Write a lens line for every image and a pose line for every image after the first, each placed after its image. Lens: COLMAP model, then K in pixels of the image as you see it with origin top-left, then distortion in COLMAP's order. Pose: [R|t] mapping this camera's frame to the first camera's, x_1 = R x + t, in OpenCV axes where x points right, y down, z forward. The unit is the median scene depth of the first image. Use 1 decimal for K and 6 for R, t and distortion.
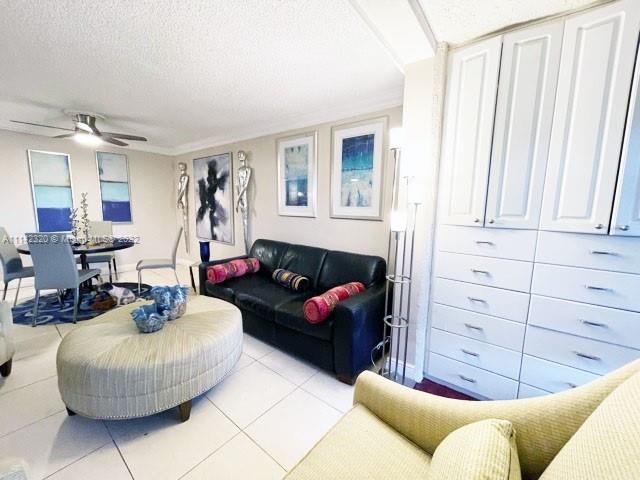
lens RADIAL K [[260.8, 0, 320.0], [0, 260.8, 240.0], [0, 0, 1]] dist [0.000430, -0.000204]
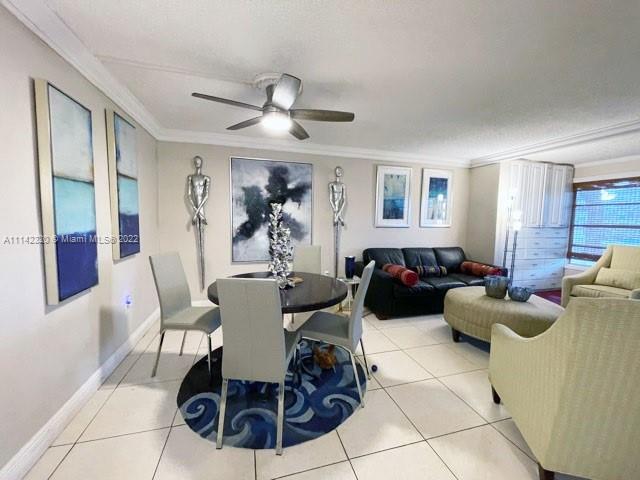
lens RADIAL K [[260.8, 0, 320.0], [0, 260.8, 240.0], [0, 0, 1]] dist [0.000430, -0.000204]
pose [[0.565387, -0.083942, 0.820544, -1.326910], [0.108210, 0.993759, 0.027101, -0.096847], [-0.817697, 0.073468, 0.570941, 0.535756]]
